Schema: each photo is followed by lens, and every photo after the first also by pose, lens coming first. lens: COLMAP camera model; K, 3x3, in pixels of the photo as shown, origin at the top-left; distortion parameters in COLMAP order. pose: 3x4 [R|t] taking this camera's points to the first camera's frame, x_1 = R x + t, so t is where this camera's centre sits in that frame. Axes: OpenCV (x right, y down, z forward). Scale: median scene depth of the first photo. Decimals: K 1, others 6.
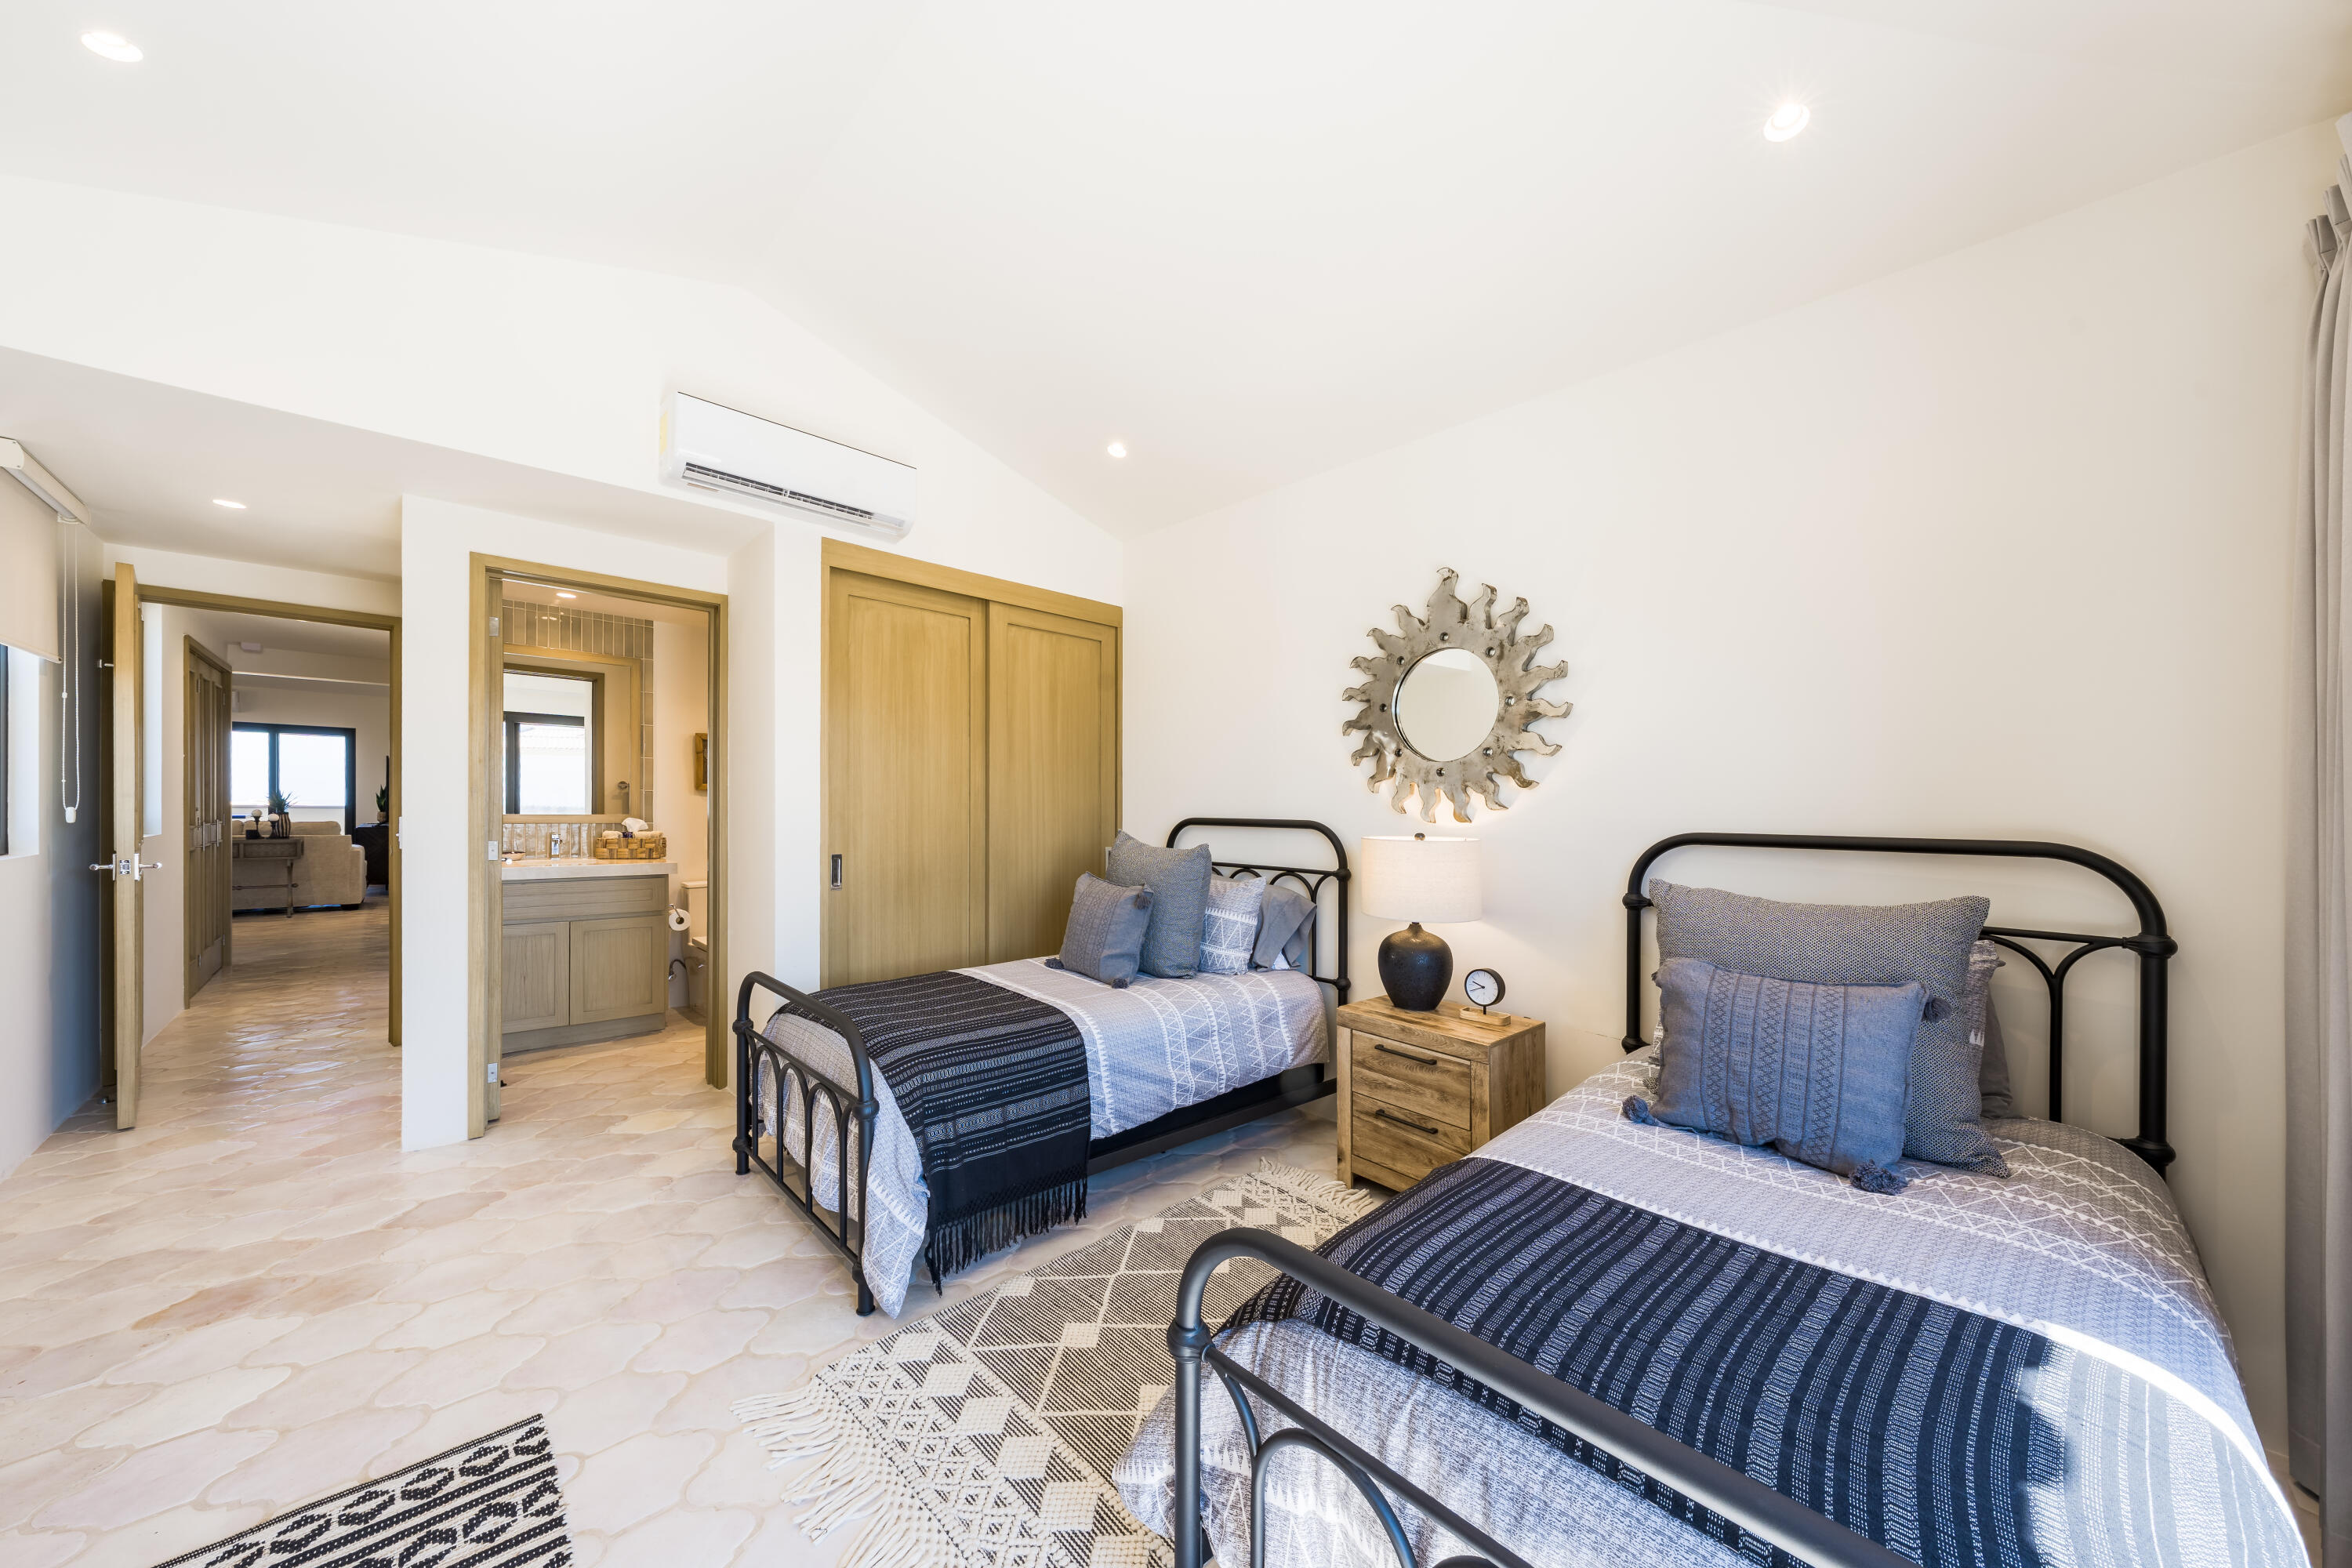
lens RADIAL K [[827.5, 0, 1178.7], [0, 827.5, 825.1], [0, 0, 1]] dist [0.000274, 0.000002]
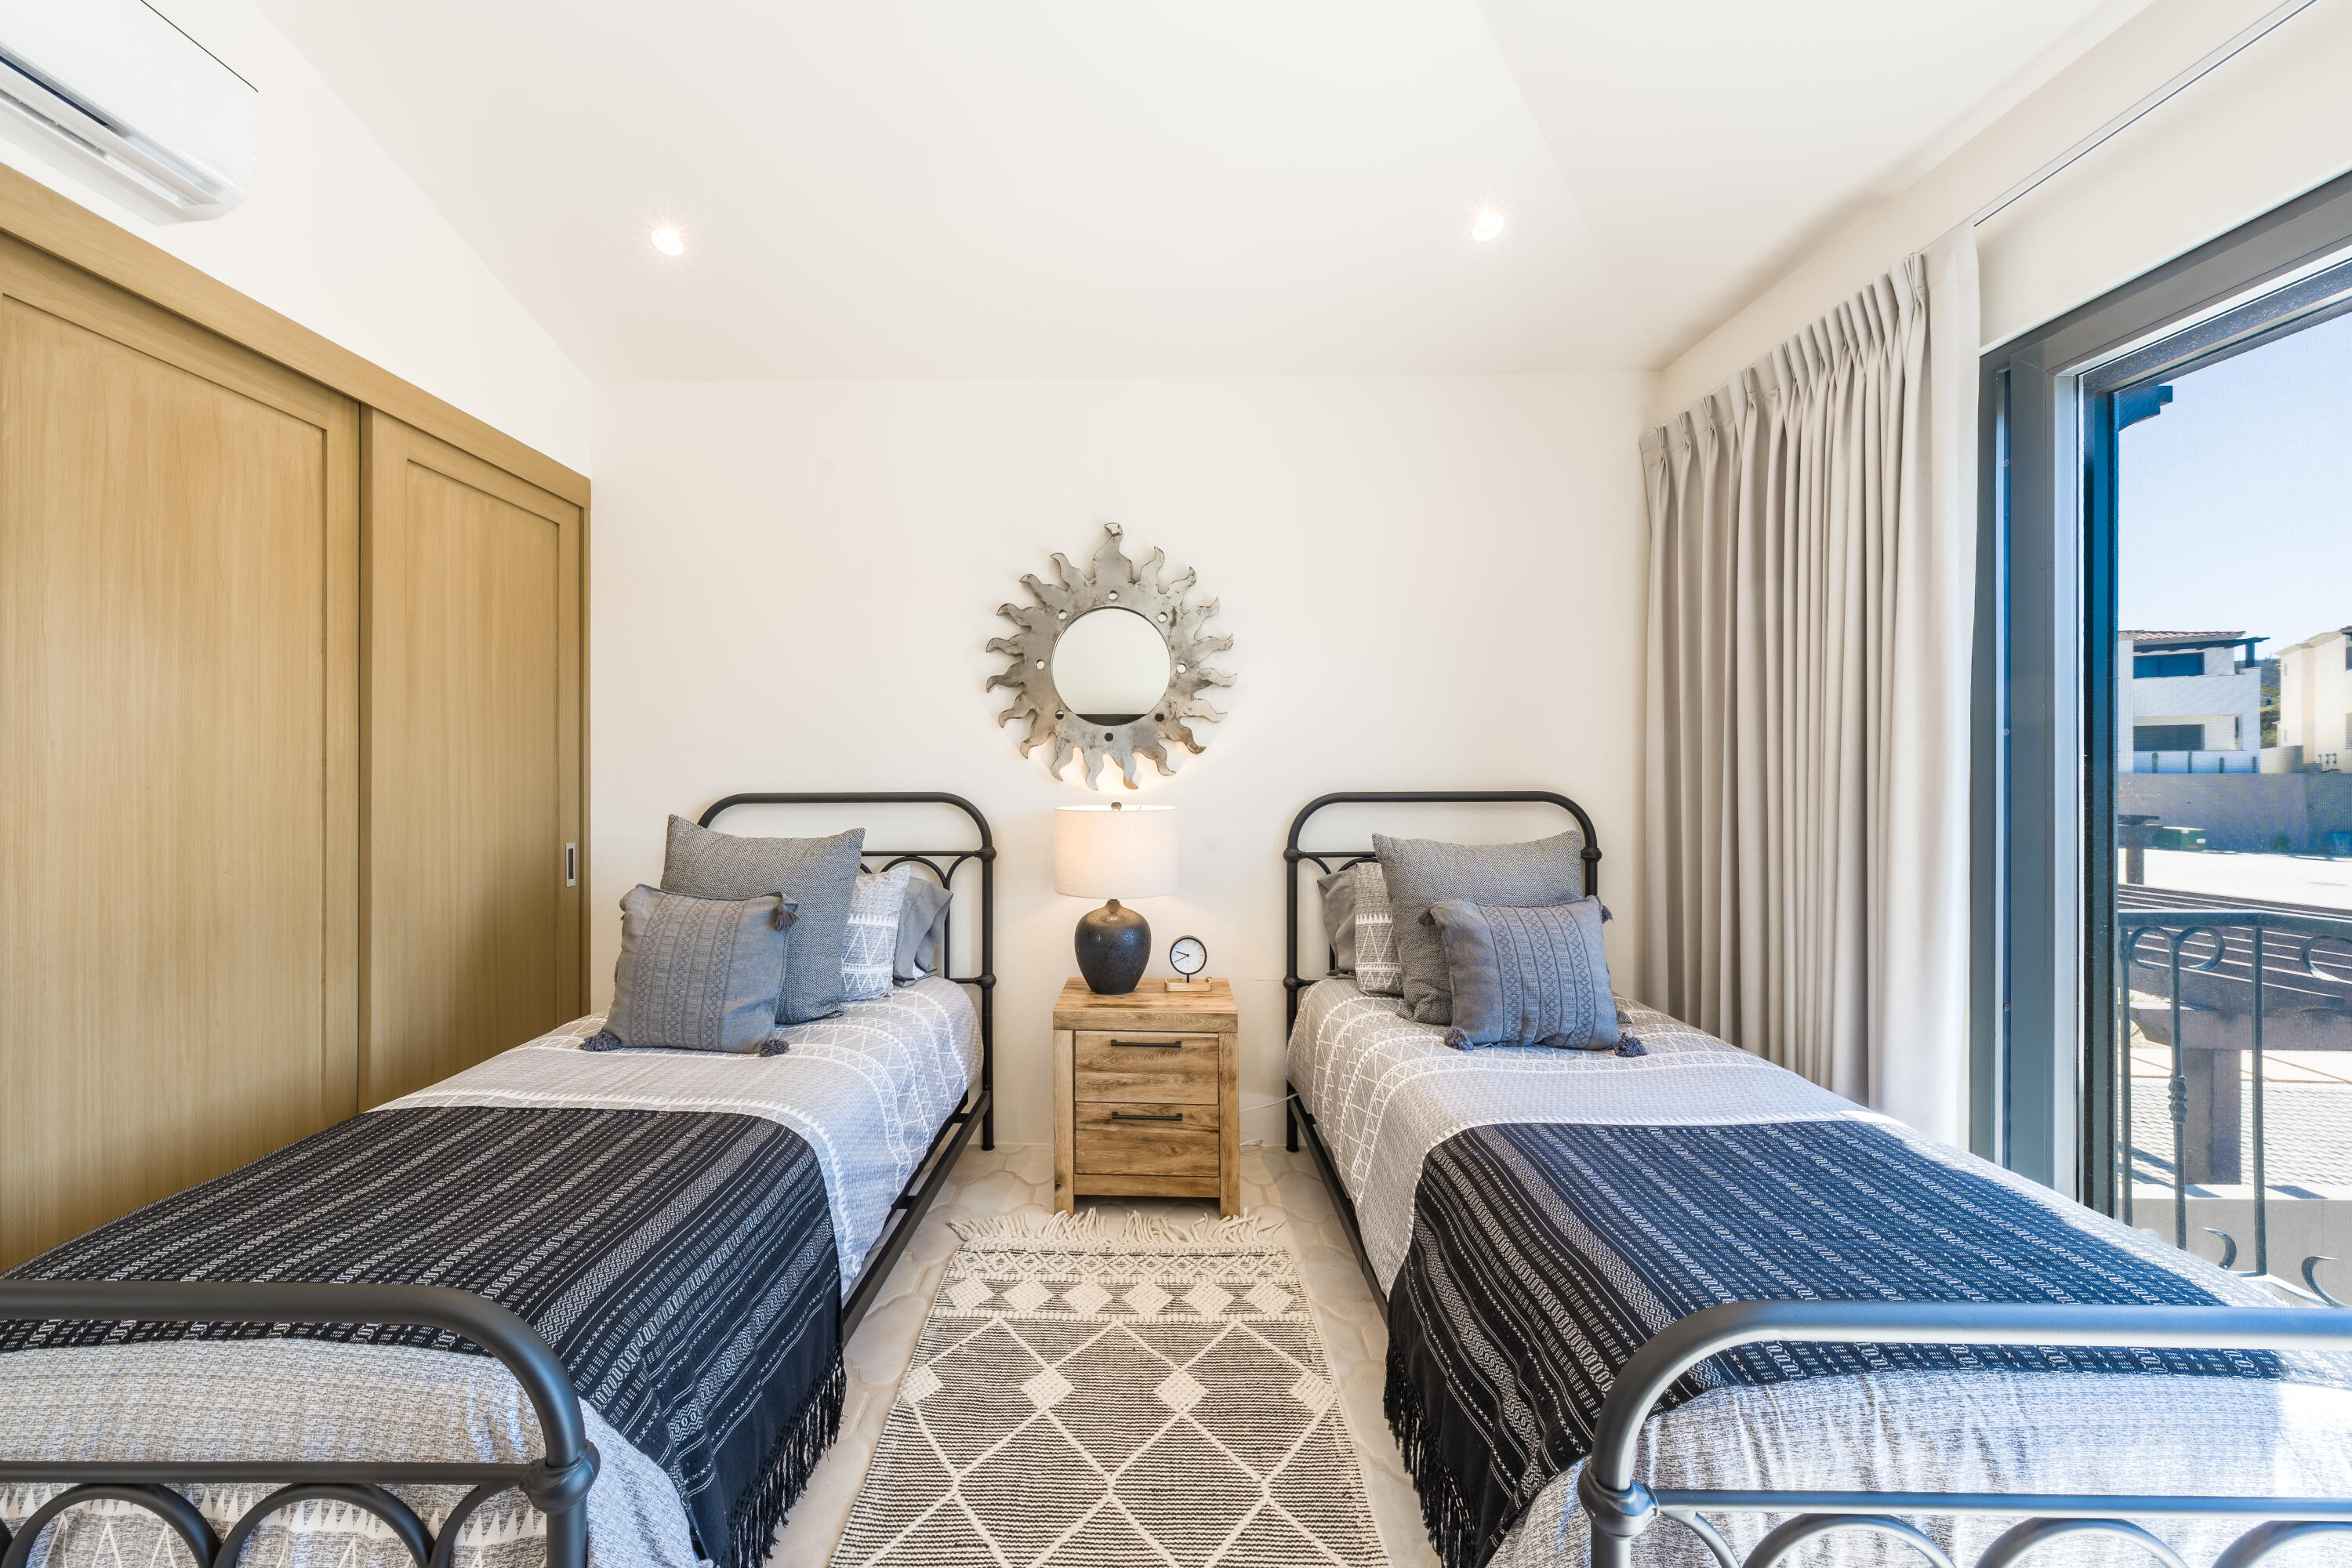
lens RADIAL K [[811.4, 0, 1162.8], [0, 811.4, 780.4], [0, 0, 1]] dist [0.000193, -0.000097]
pose [[0.692852, -0.020905, 0.720777, -0.332692], [0.029399, 0.999567, 0.000731, -0.014227], [-0.720480, 0.020684, 0.693167, 0.332755]]
